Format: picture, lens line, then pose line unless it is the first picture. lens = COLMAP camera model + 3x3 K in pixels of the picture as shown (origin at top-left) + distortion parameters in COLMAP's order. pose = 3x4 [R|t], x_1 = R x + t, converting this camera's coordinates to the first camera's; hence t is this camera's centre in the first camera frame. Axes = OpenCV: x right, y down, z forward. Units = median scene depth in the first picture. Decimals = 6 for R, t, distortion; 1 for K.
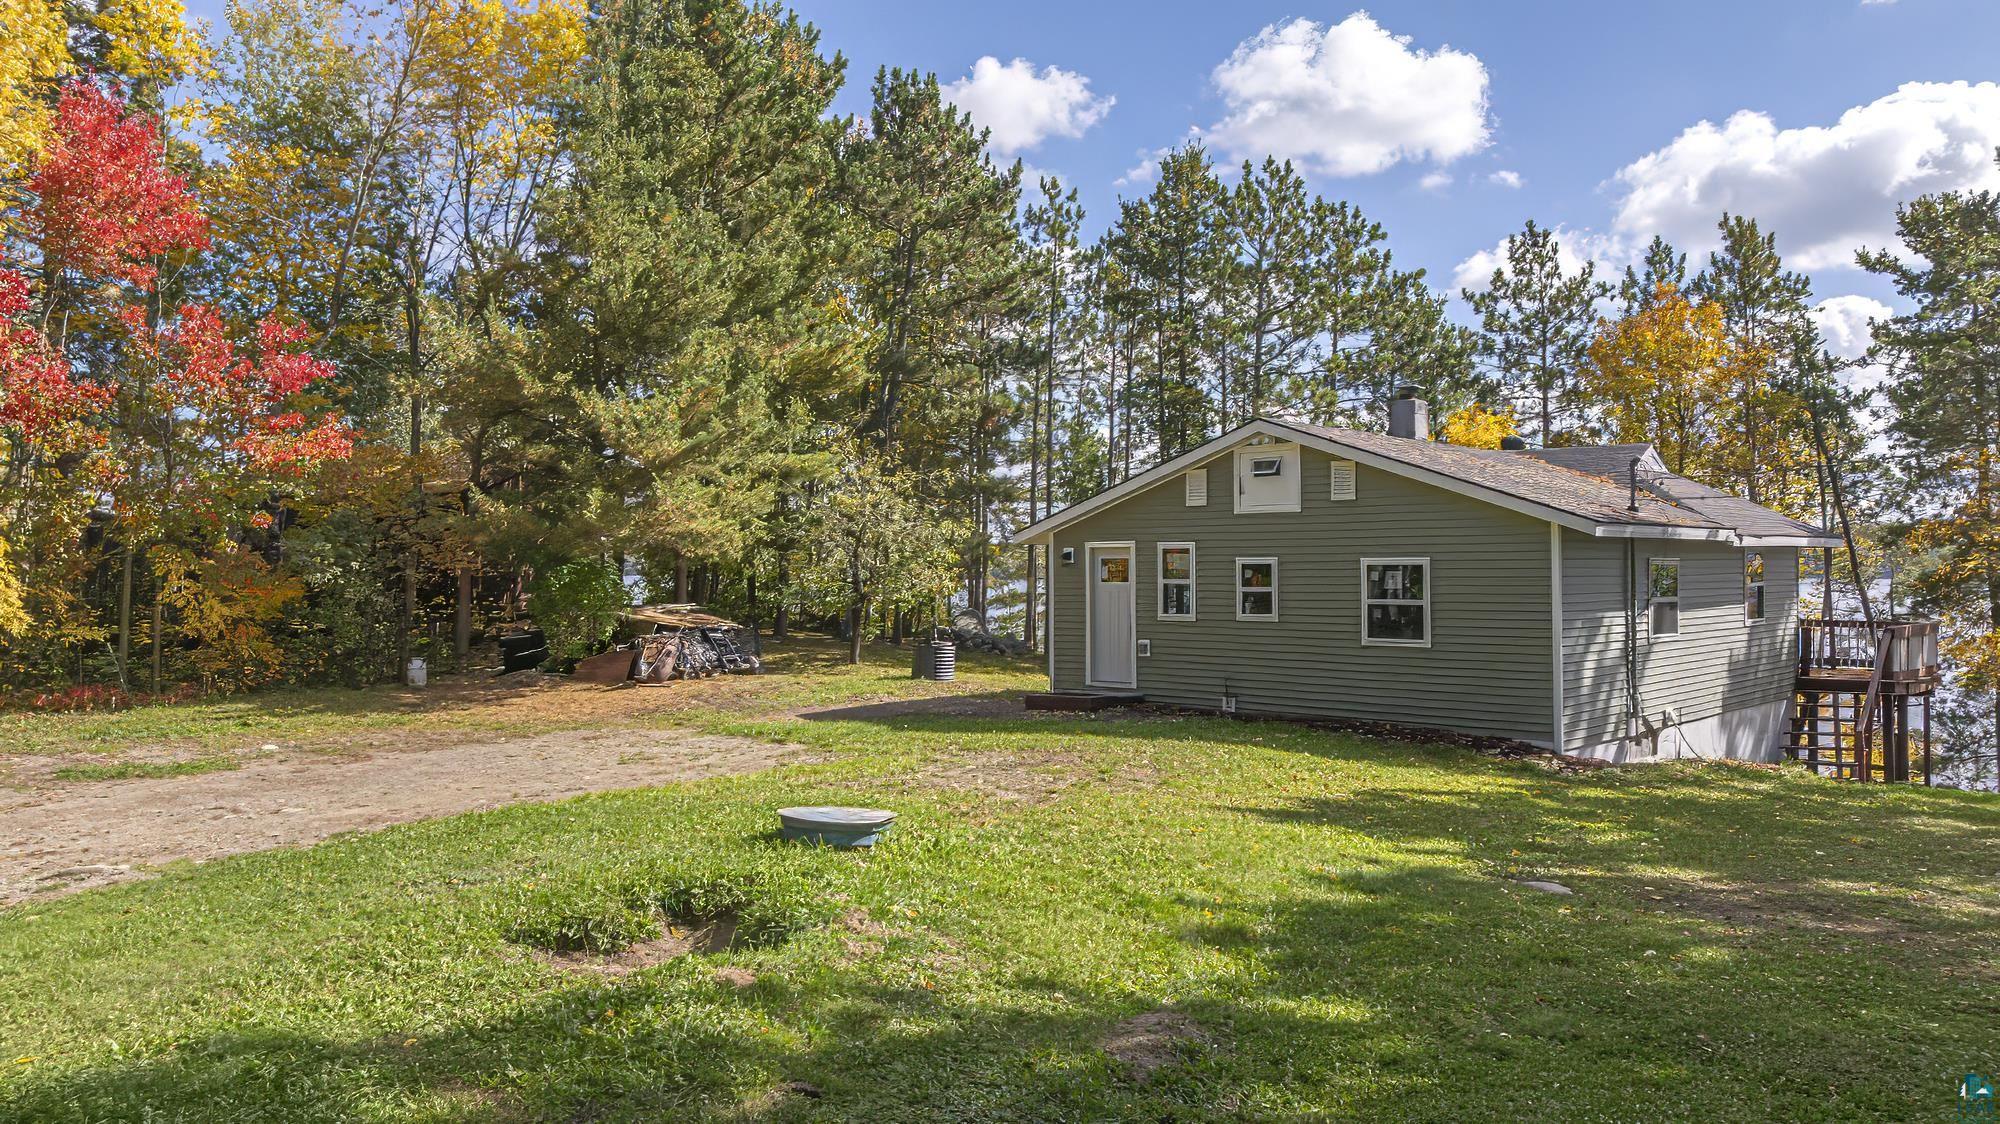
lens RADIAL K [[1438.5, 0, 999.4], [0, 1438.5, 561.9], [0, 0, 1]] dist [0.002330, 0.002230]
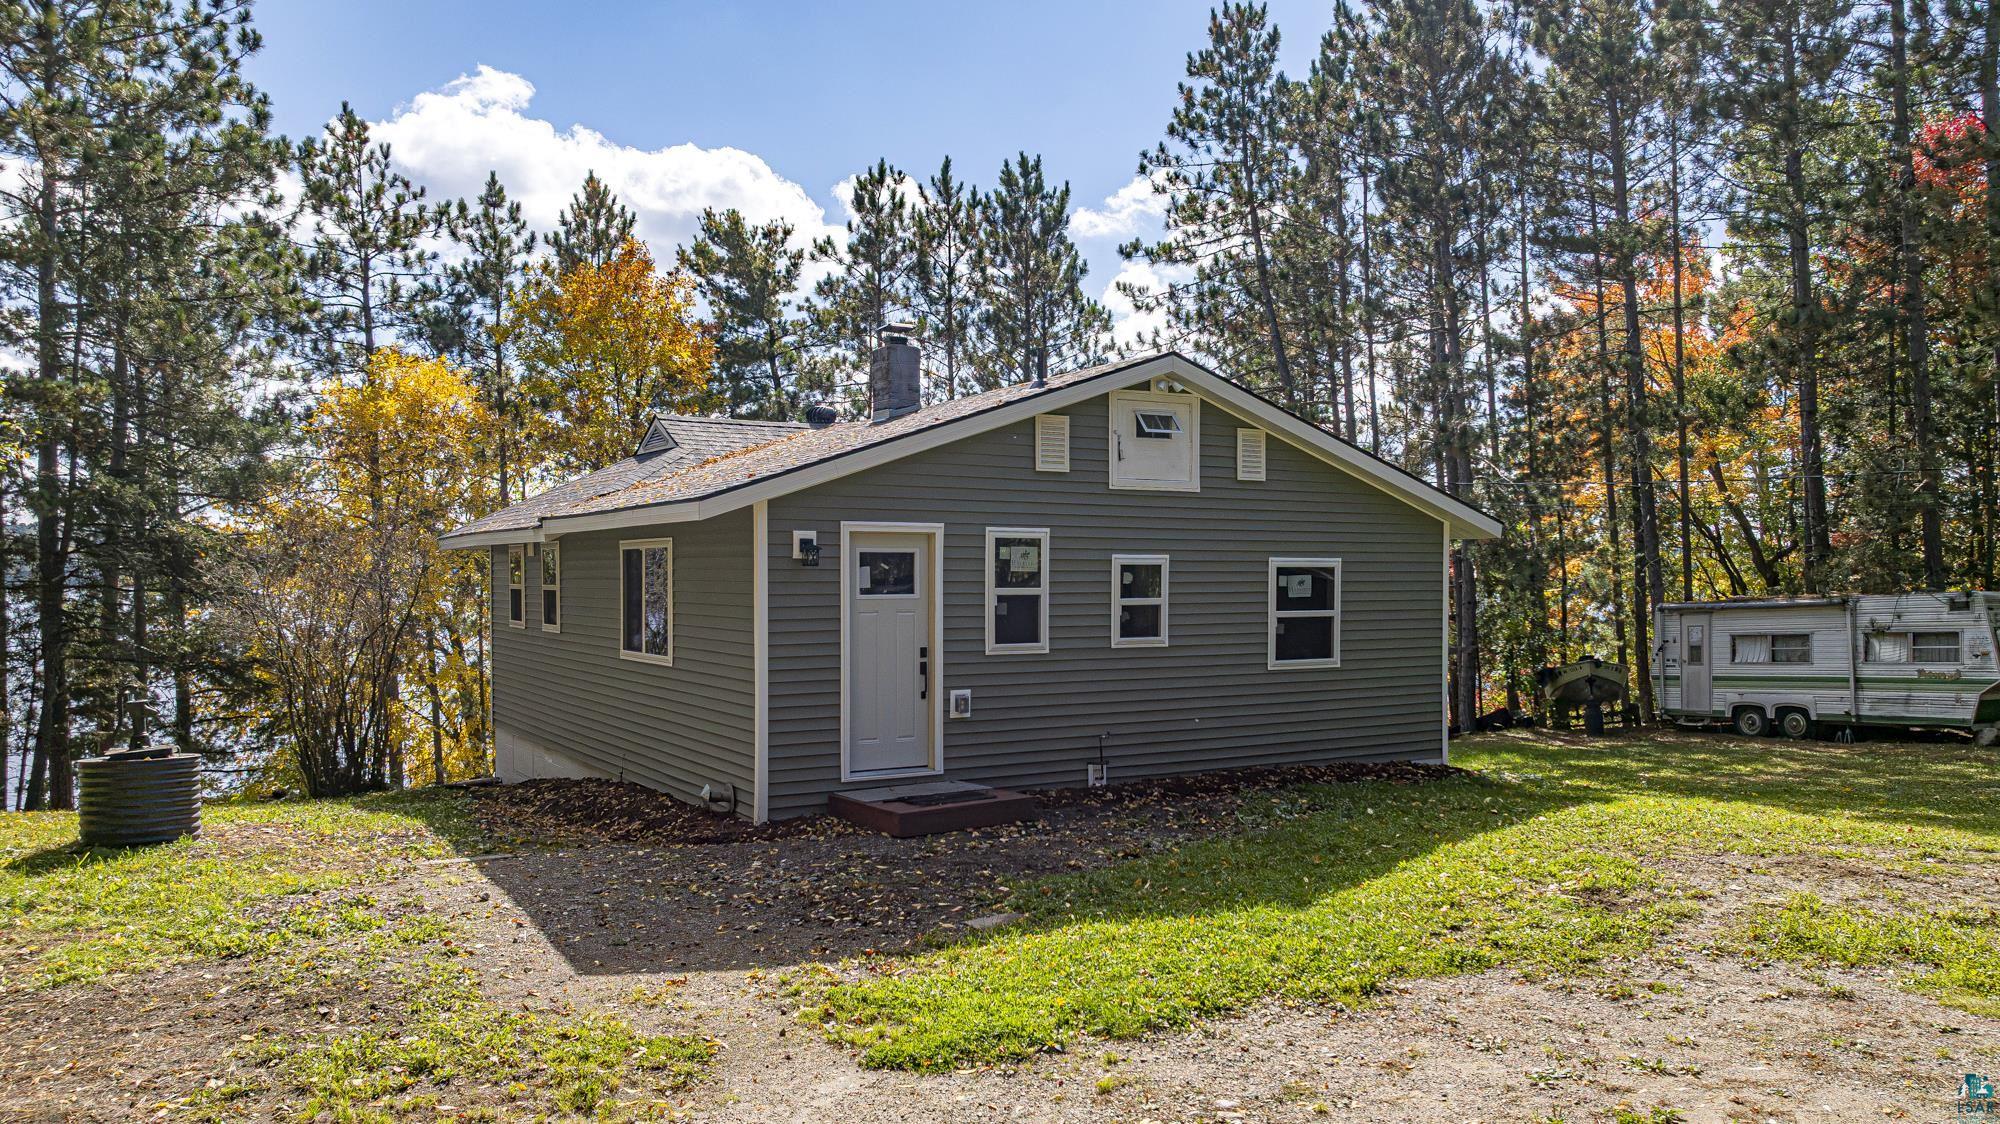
lens RADIAL K [[1438.5, 0, 997.9], [0, 1438.5, 567.2], [0, 0, 1]] dist [0.002330, 0.002230]
pose [[0.270336, -0.005053, 0.962753, -0.500059], [-0.015308, 0.999837, 0.009546, -0.002600], [-0.962644, -0.017318, 0.270215, 0.884307]]
